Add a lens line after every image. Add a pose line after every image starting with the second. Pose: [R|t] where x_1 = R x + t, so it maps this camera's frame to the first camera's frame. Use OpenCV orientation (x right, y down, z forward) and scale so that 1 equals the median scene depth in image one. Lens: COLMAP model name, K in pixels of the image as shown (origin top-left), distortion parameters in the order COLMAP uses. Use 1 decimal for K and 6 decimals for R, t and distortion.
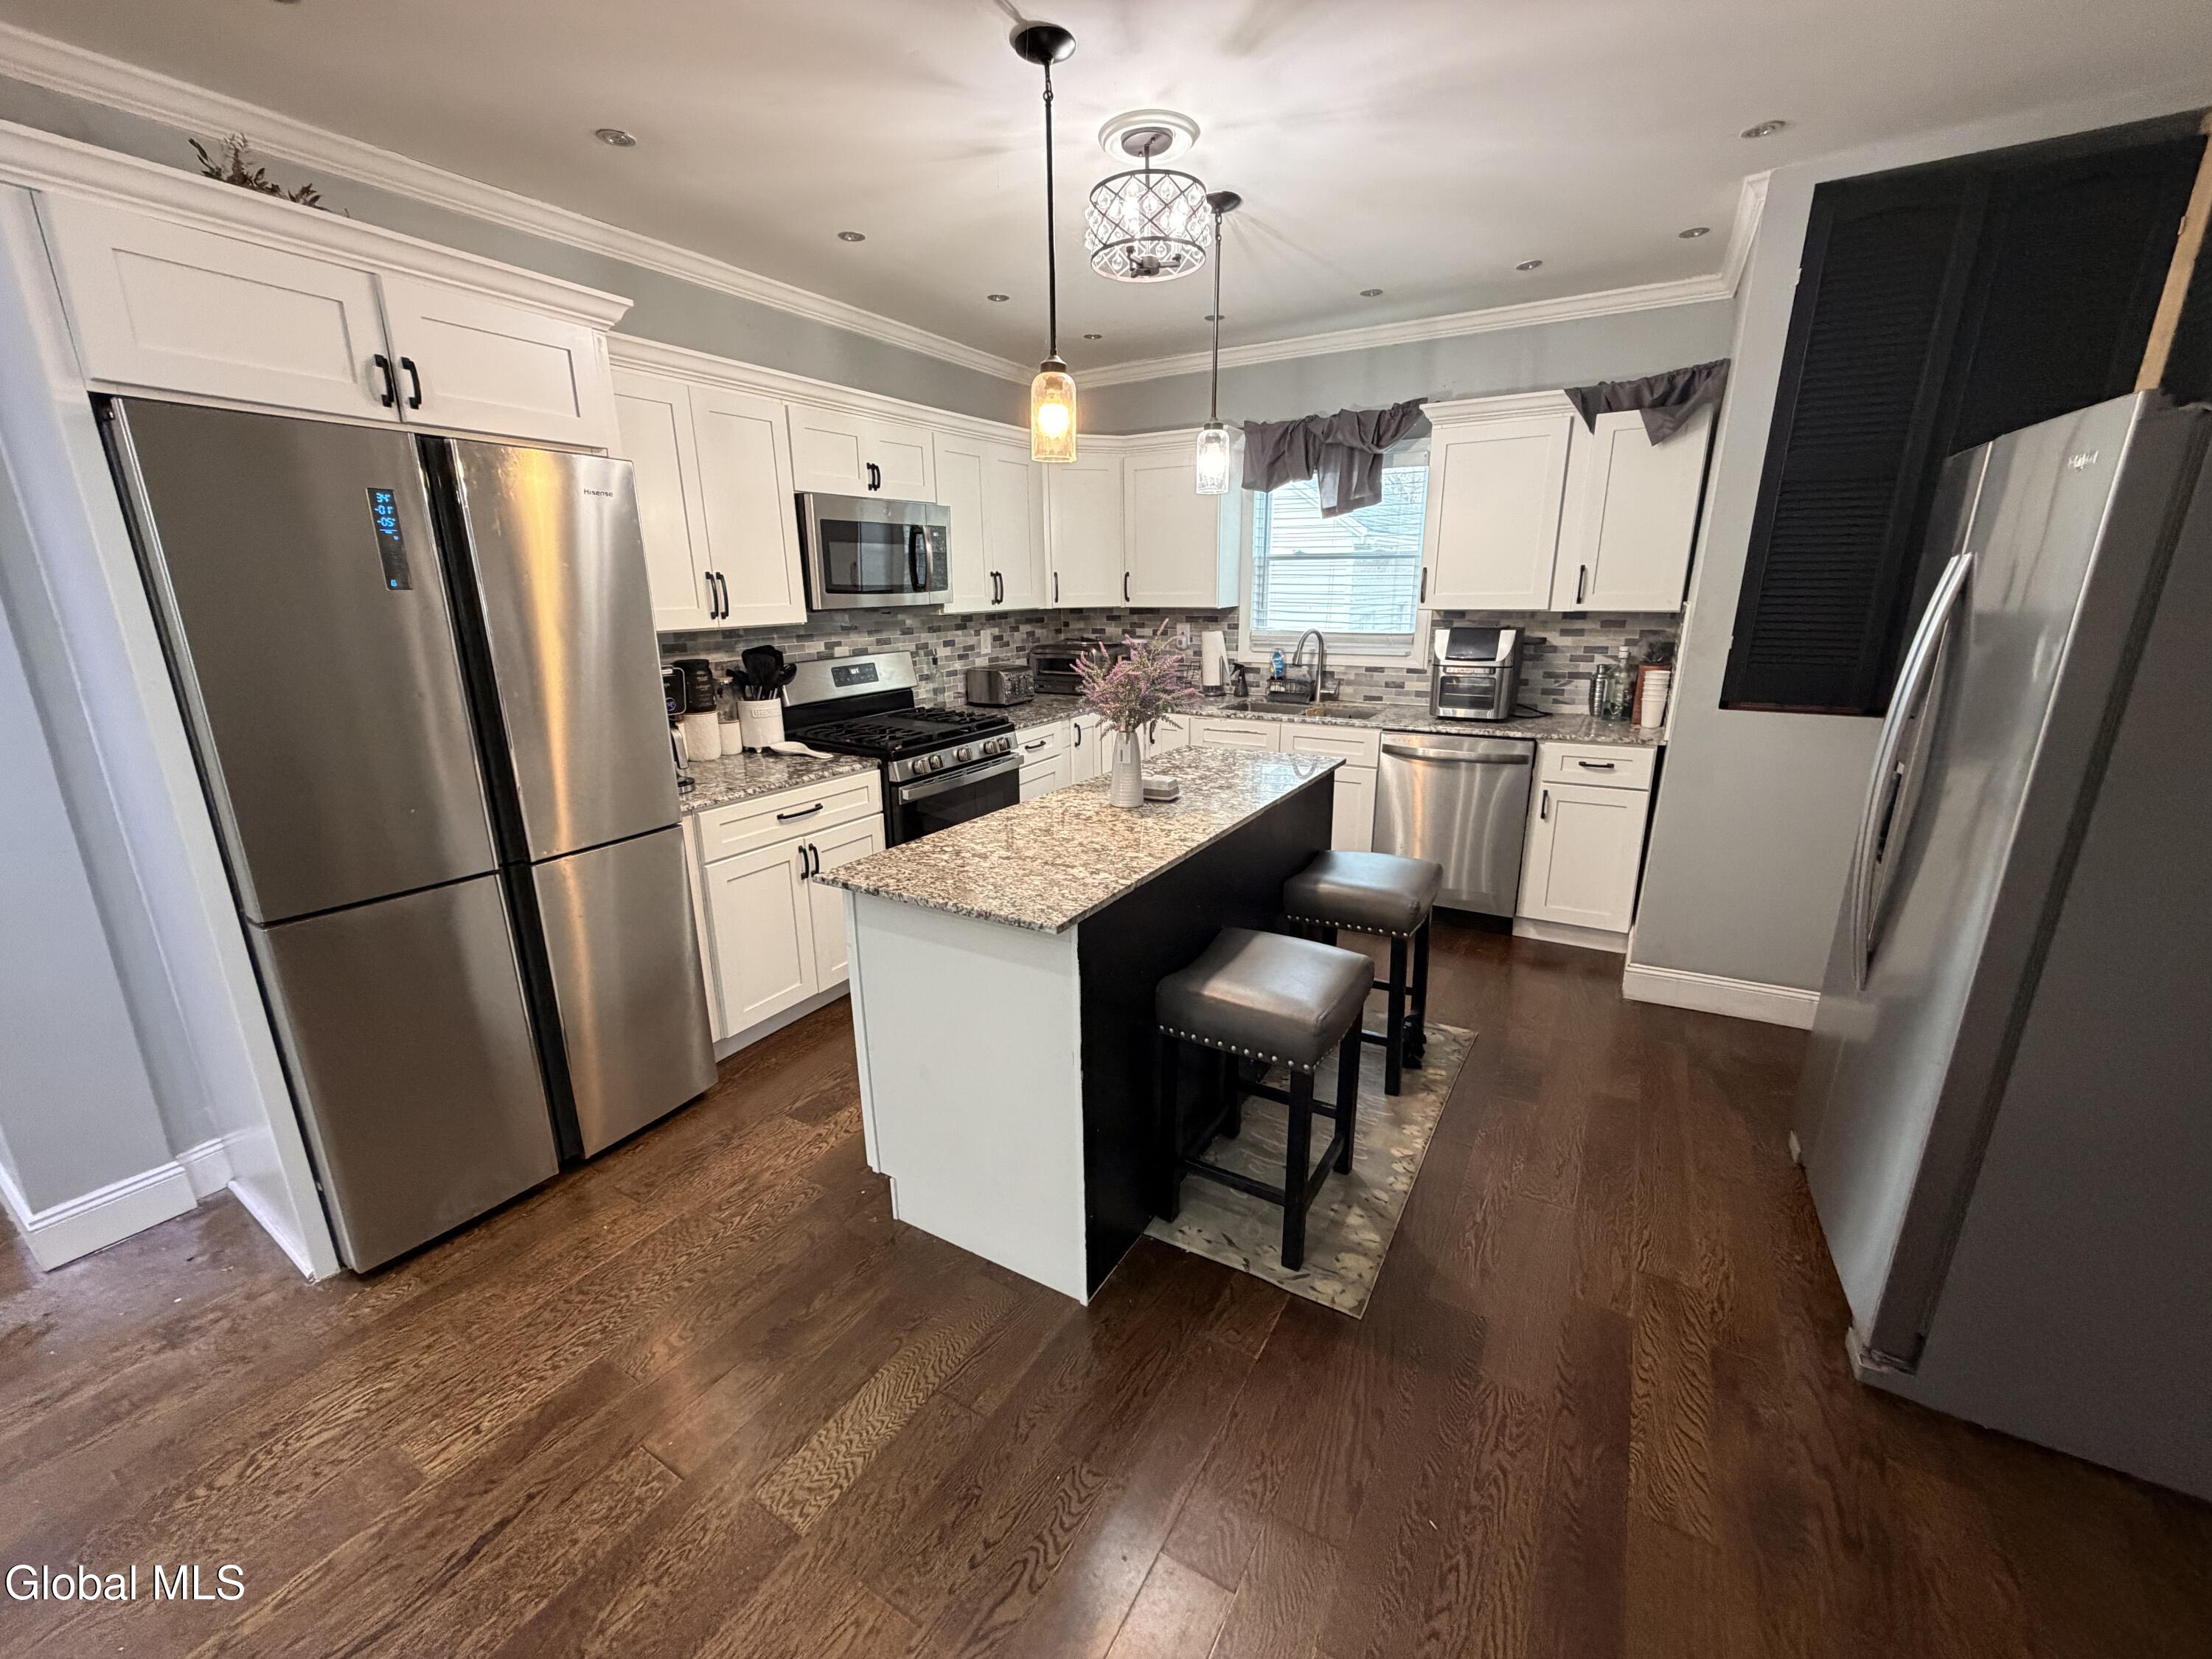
lens RADIAL K [[875.2, 0, 1096.4], [0, 875.2, 821.0], [0, 0, 1]] dist [0.000319, 0.000573]
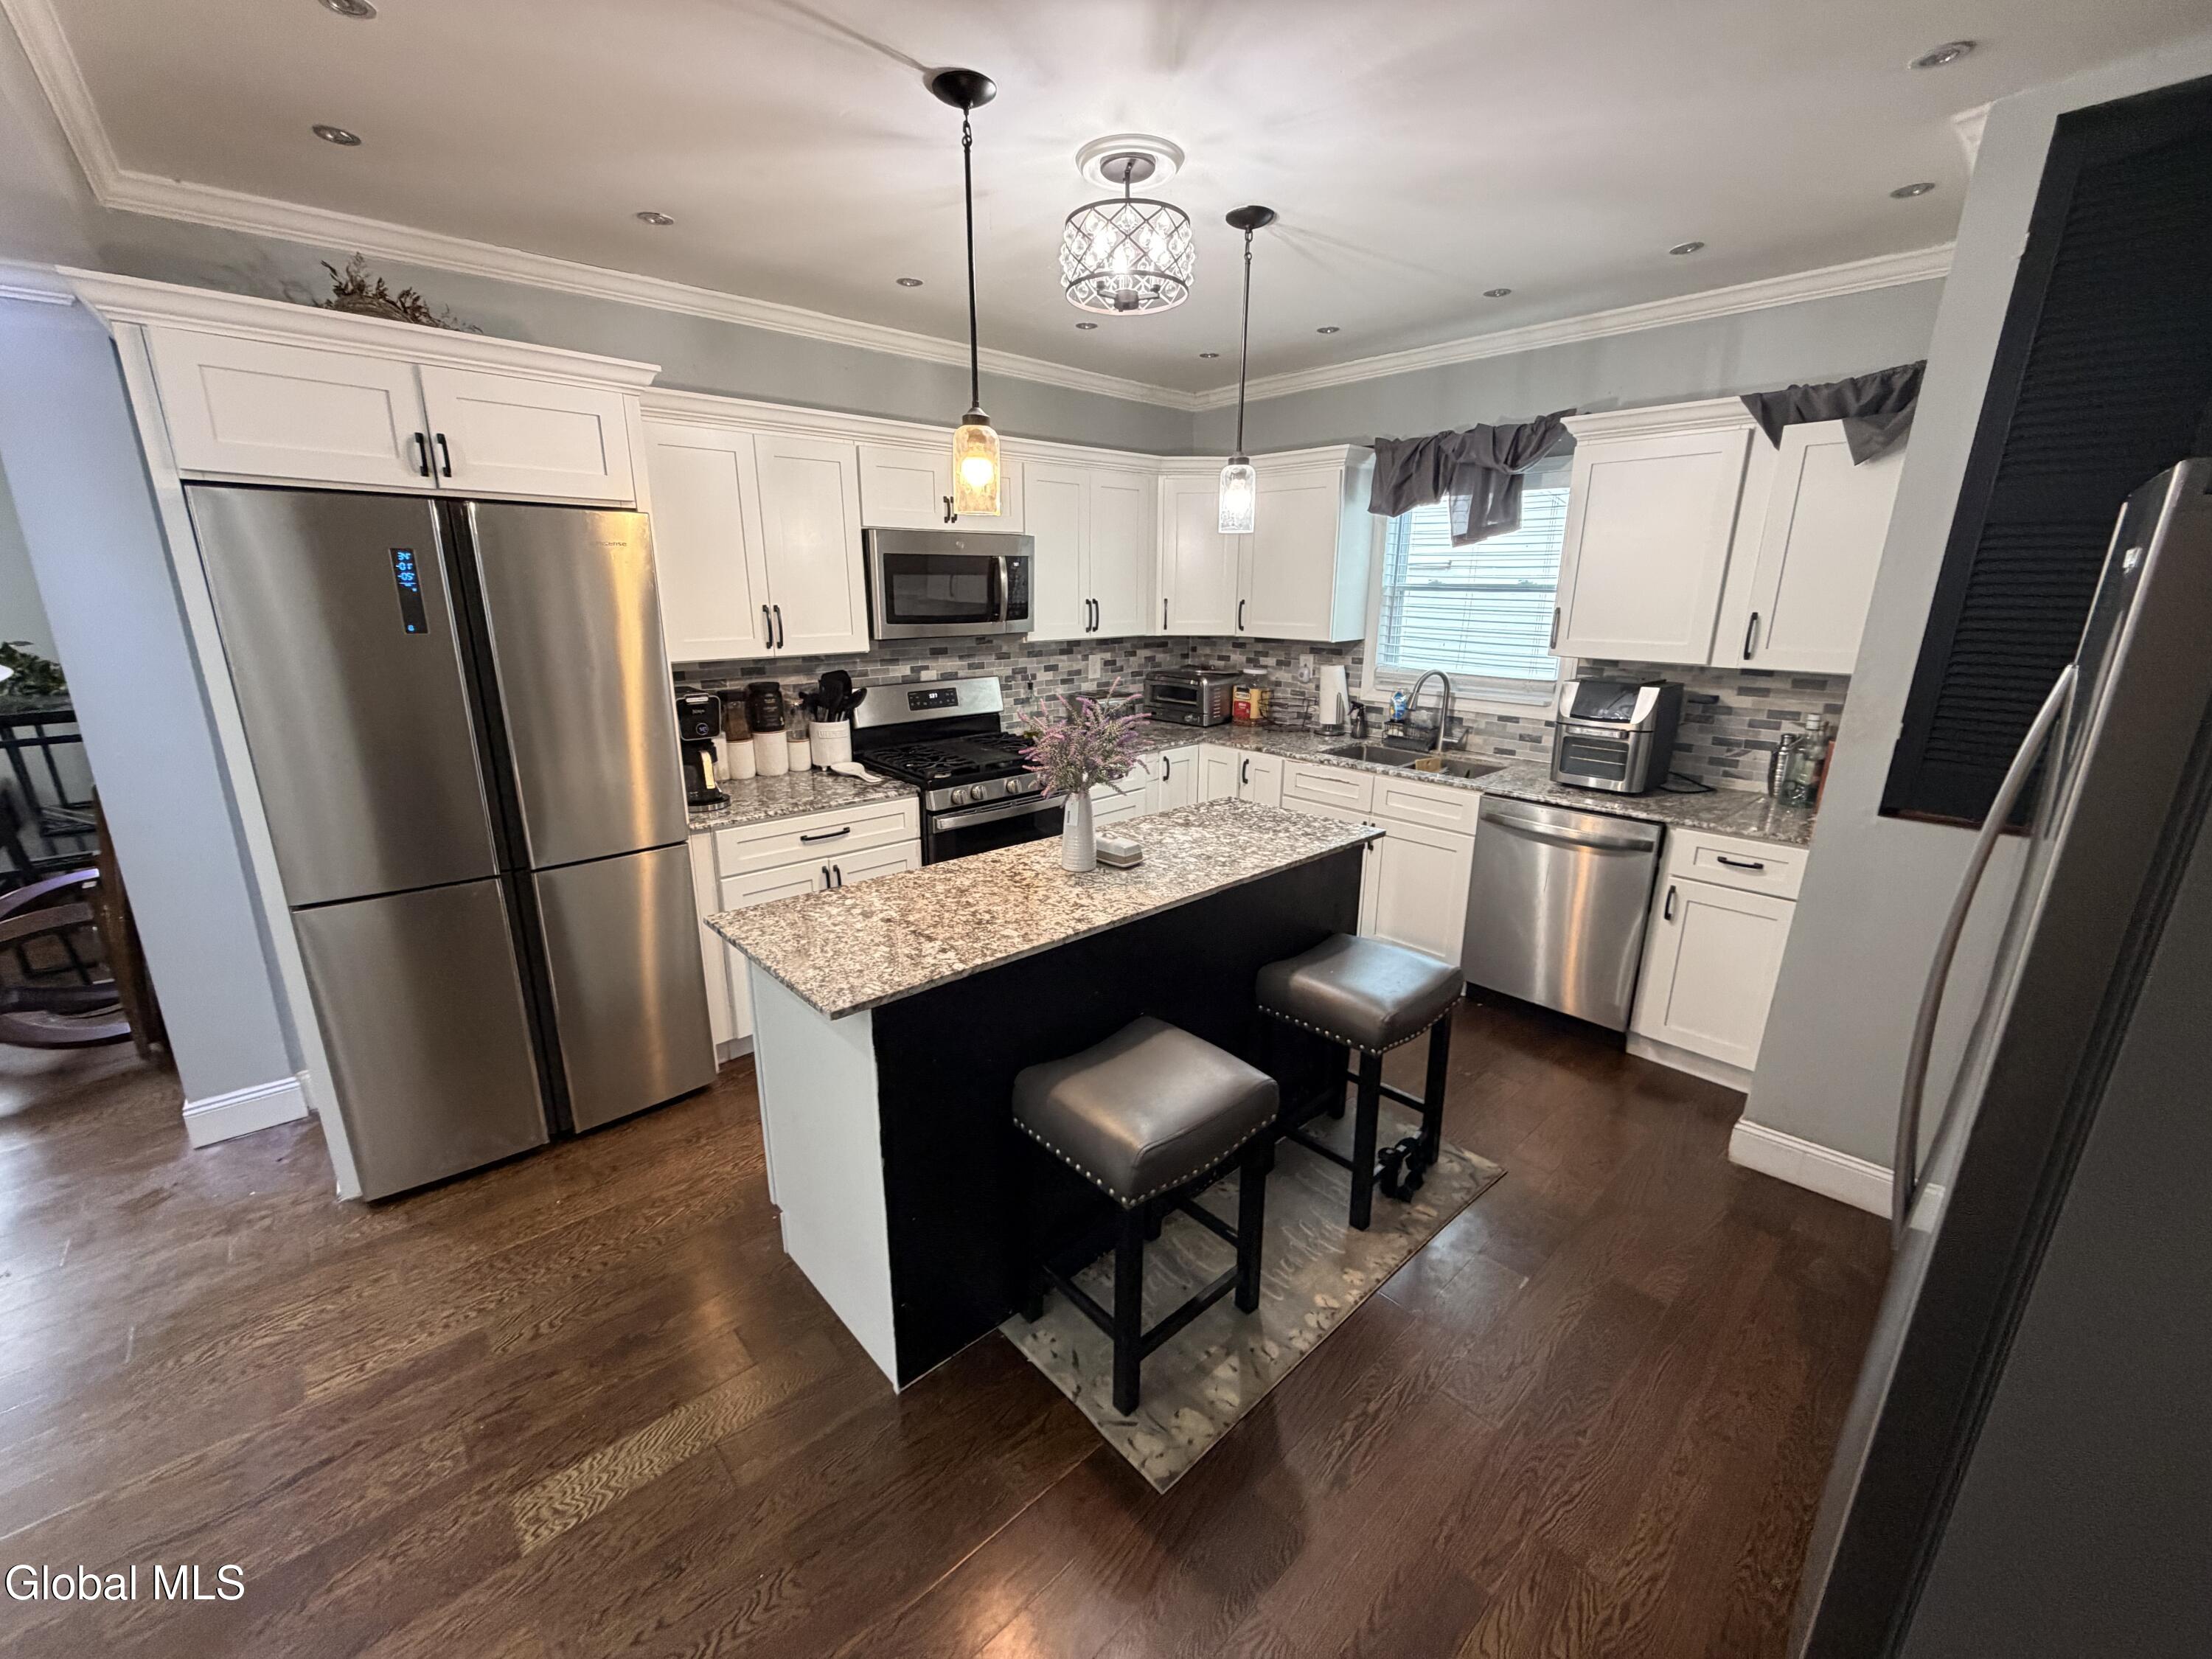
lens RADIAL K [[875.2, 0, 1098.4], [0, 875.2, 821.6], [0, 0, 1]] dist [0.000319, 0.000573]
pose [[0.958098, 0.090800, -0.271668, 0.302259], [-0.090452, 0.995805, 0.013831, -0.081373], [0.271785, 0.011321, 0.962292, 0.090406]]
